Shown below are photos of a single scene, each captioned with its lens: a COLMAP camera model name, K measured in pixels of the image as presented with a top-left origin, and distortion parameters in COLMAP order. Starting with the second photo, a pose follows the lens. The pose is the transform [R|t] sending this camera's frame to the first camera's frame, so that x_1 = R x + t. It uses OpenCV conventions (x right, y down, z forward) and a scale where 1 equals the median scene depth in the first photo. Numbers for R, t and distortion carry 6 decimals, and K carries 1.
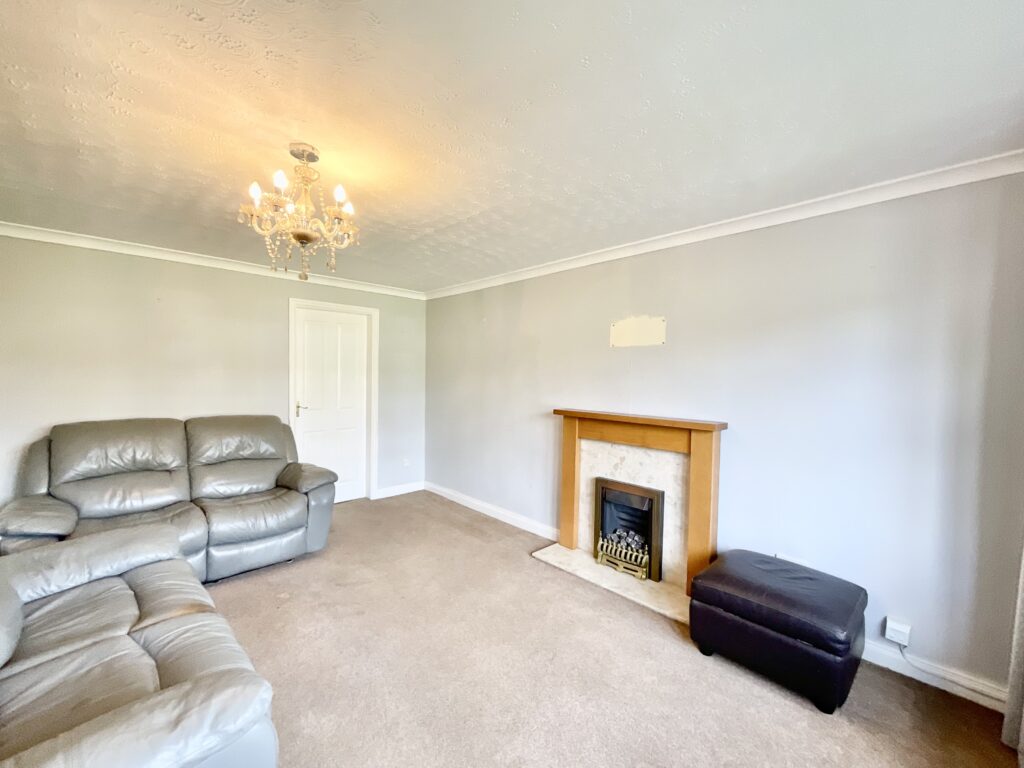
lens RADIAL K [[415.5, 0, 508.2], [0, 415.5, 380.5], [0, 0, 1]] dist [-0.001845, -0.000259]
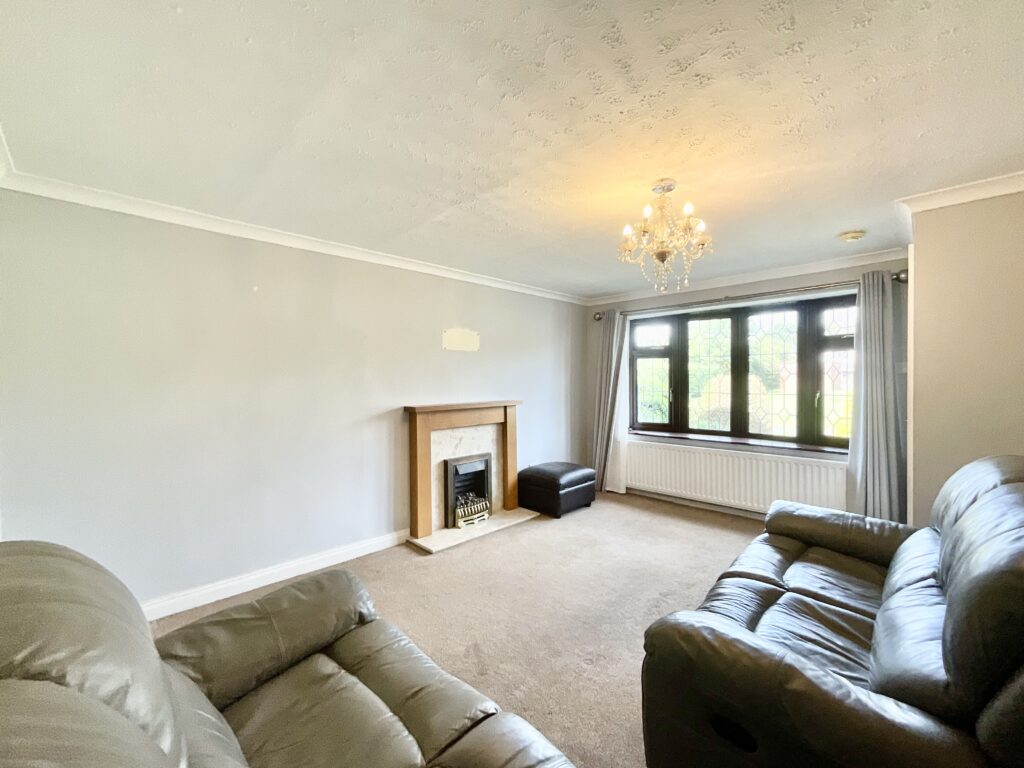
lens RADIAL K [[415.5, 0, 508.0], [0, 415.5, 380.9], [0, 0, 1]] dist [-0.001845, -0.000259]
pose [[-0.014561, -0.010248, 0.999841, -1.005923], [0.023139, 0.999676, 0.010584, 0.001620], [-0.999626, 0.023289, -0.014319, 0.881328]]
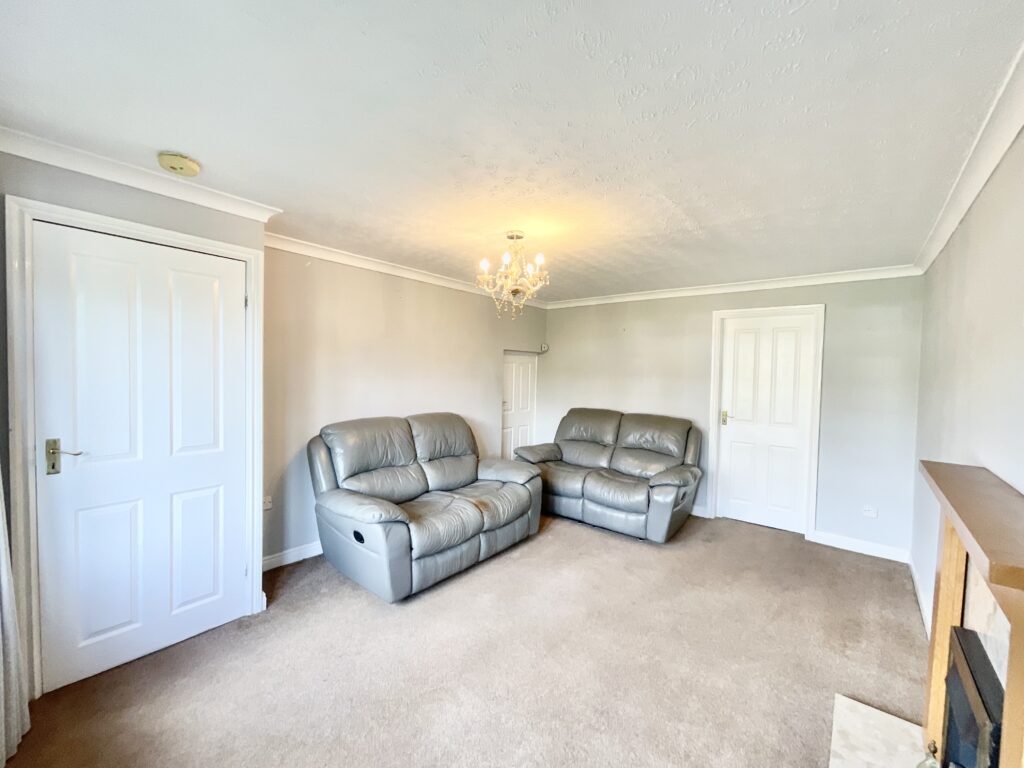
lens RADIAL K [[415.5, 0, 511.0], [0, 415.5, 385.5], [0, 0, 1]] dist [-0.001845, -0.000259]
pose [[0.122313, 0.028775, -0.992074, 0.610688], [-0.034903, 0.999086, 0.024675, -0.022438], [0.991878, 0.031608, 0.123205, 0.485070]]
